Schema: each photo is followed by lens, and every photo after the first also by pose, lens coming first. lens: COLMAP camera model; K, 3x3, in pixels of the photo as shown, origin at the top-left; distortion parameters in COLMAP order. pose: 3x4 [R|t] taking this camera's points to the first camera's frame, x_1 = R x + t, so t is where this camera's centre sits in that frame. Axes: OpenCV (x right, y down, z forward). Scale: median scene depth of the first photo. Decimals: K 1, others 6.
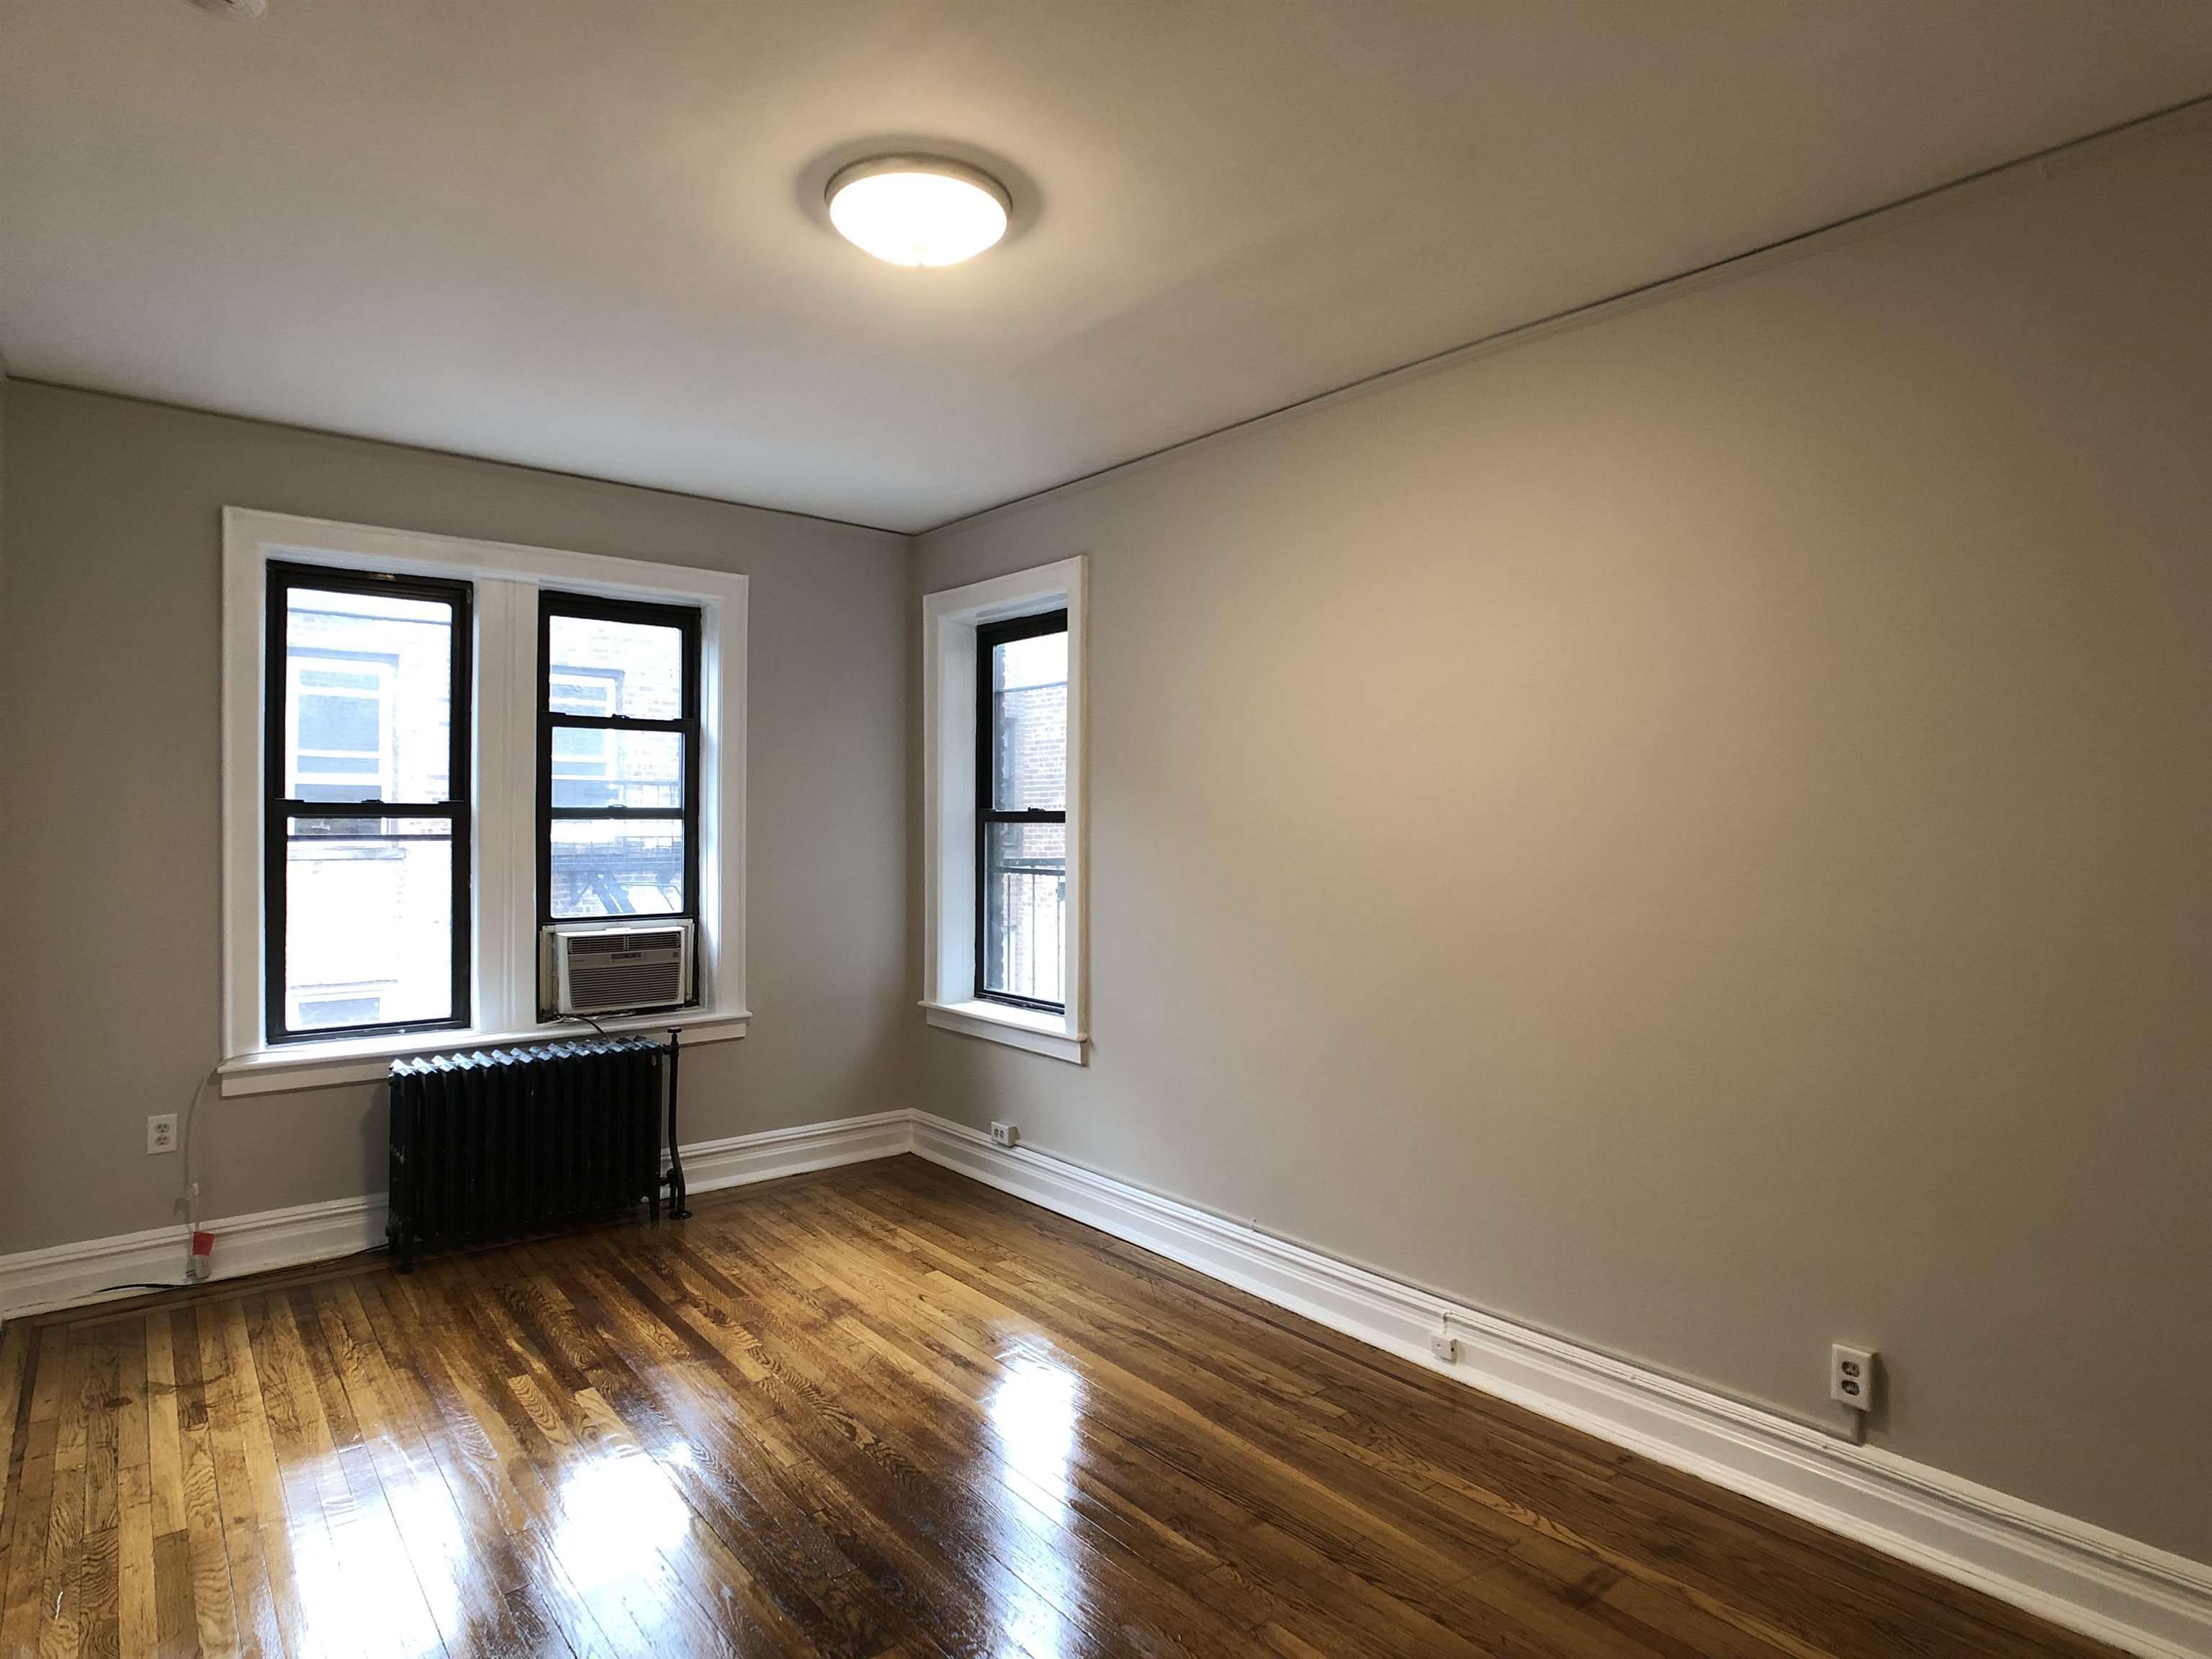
lens RADIAL K [[1204.2, 0, 1106.0], [0, 1204.2, 829.5], [0, 0, 1]] dist [-0.038832, 0.024702]
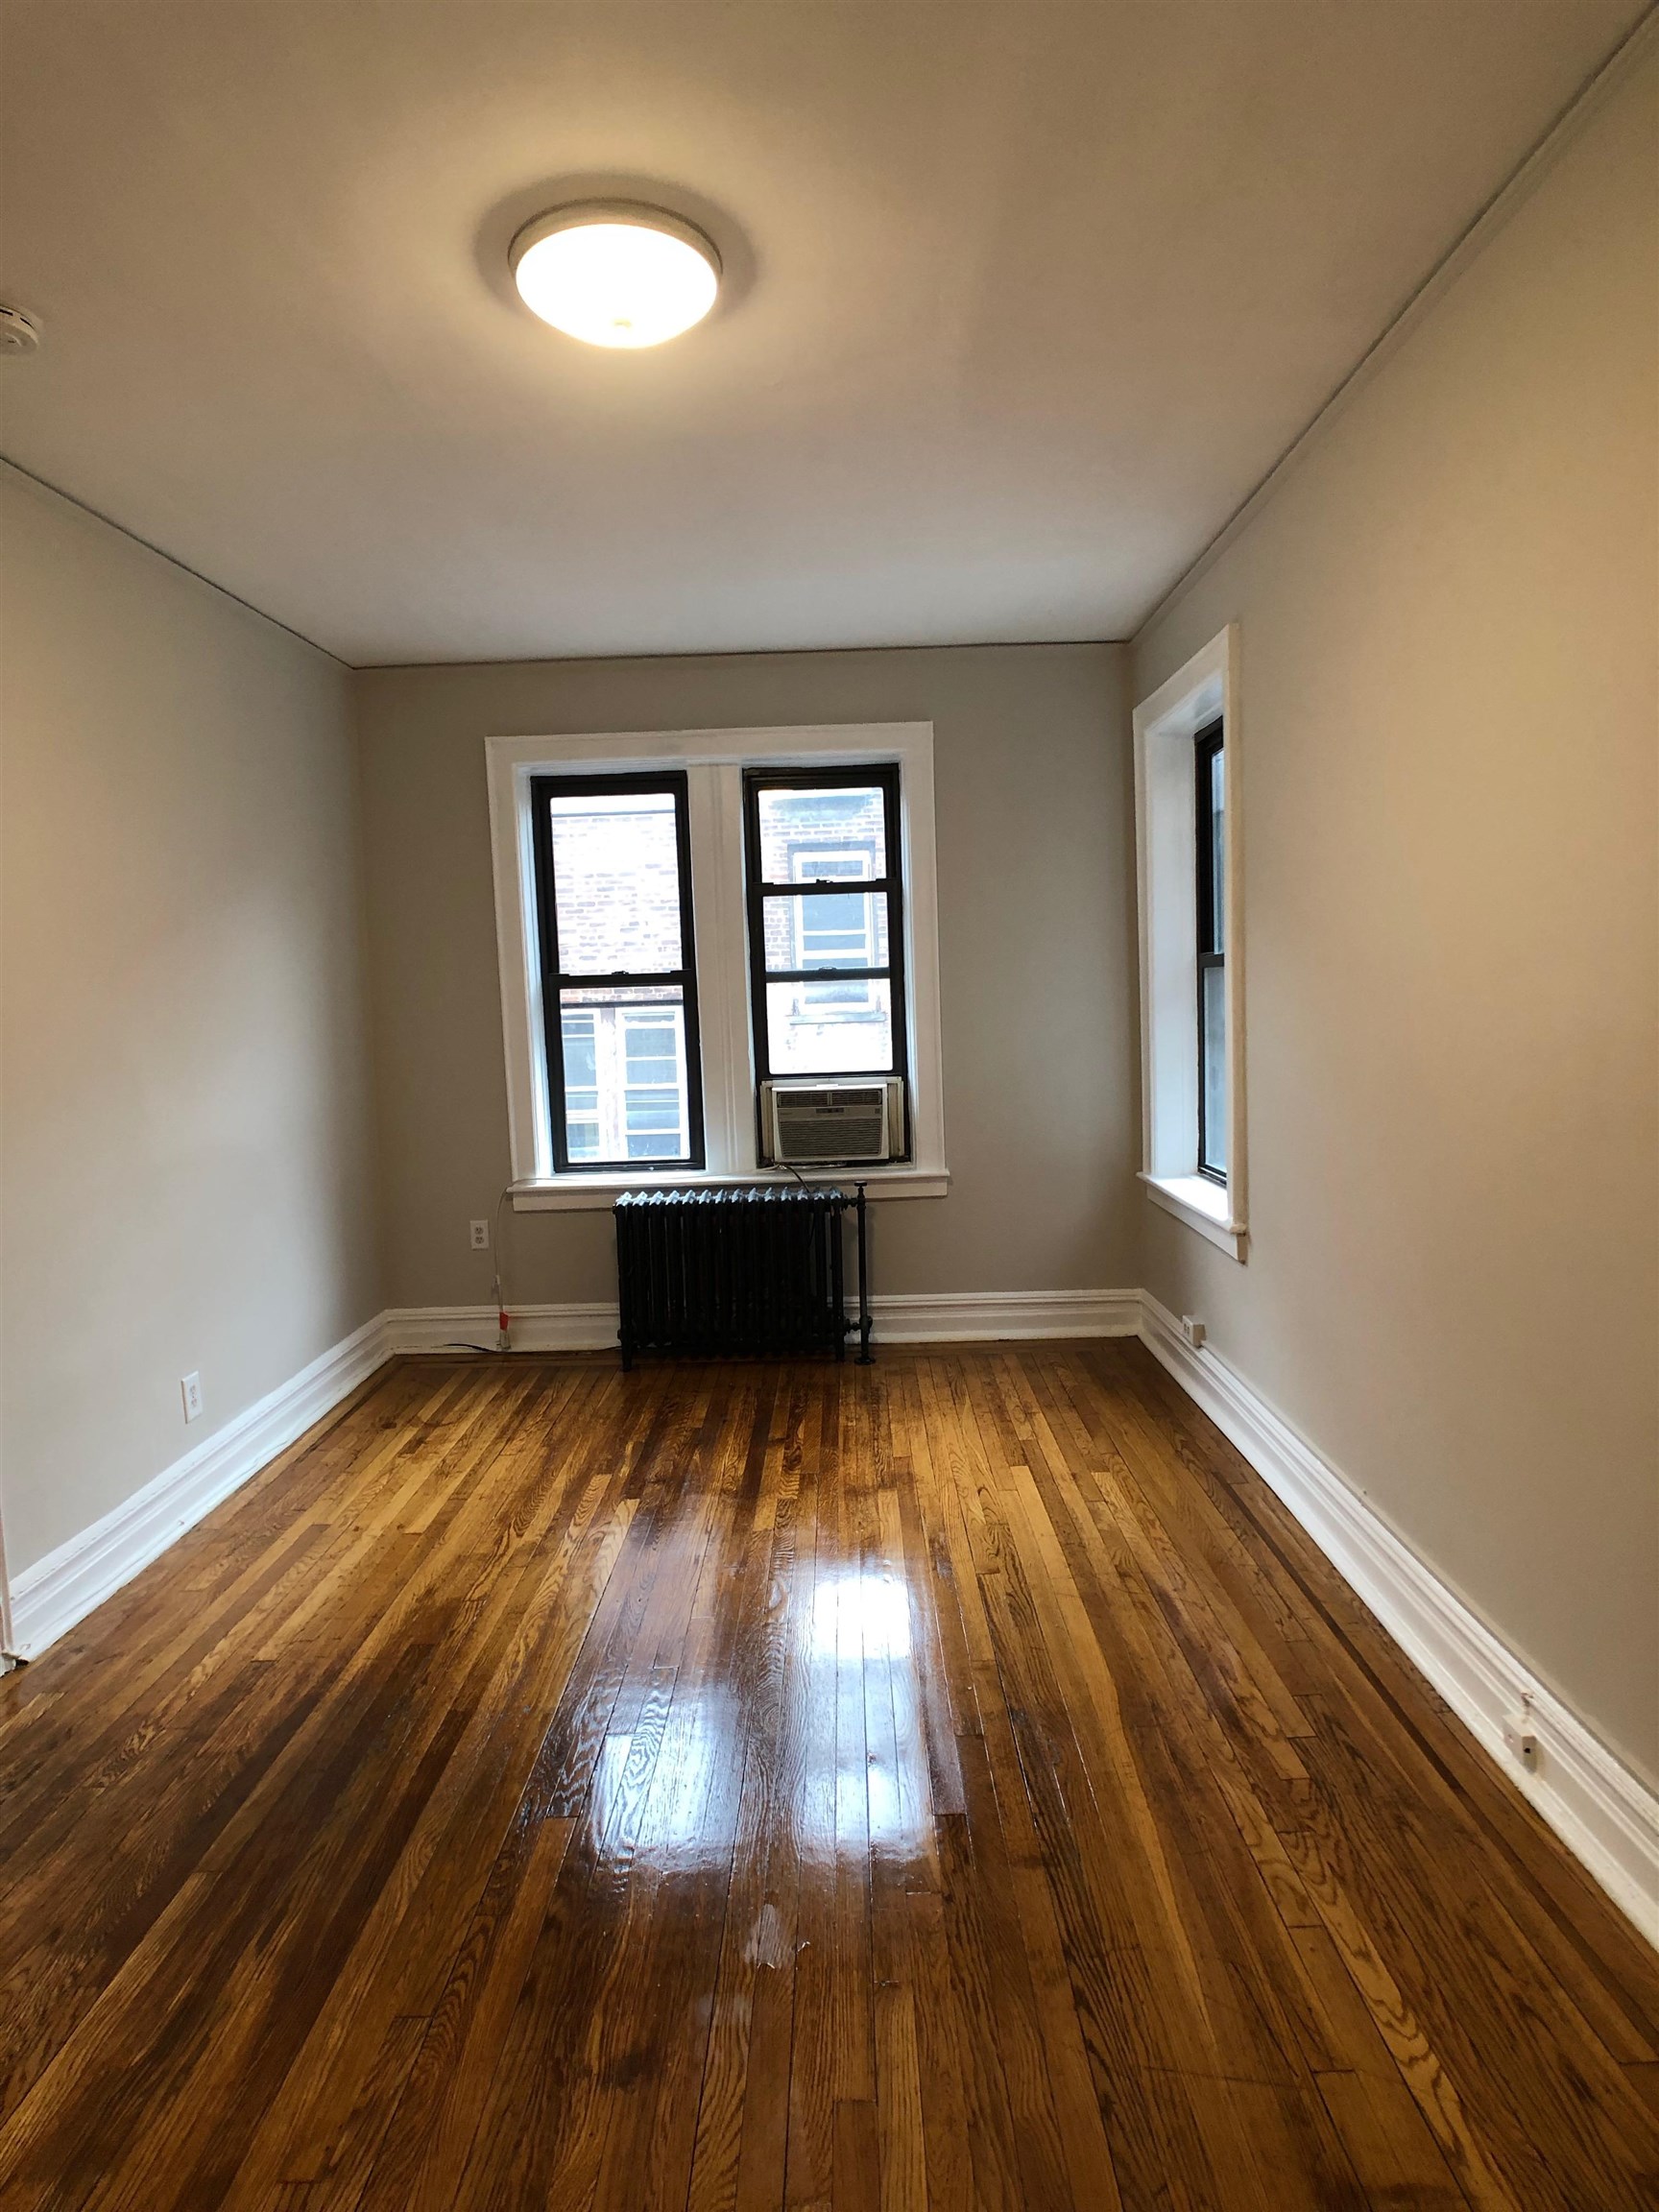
lens RADIAL K [[1204.2, 0, 835.6], [0, 1204.2, 1093.4], [0, 0, 1]] dist [-0.038832, 0.024702]
pose [[0.774087, 0.025197, -0.632577, 0.303066], [0.031340, 0.996457, 0.078043, 0.009267], [0.632303, -0.080237, 0.770555, 0.216129]]
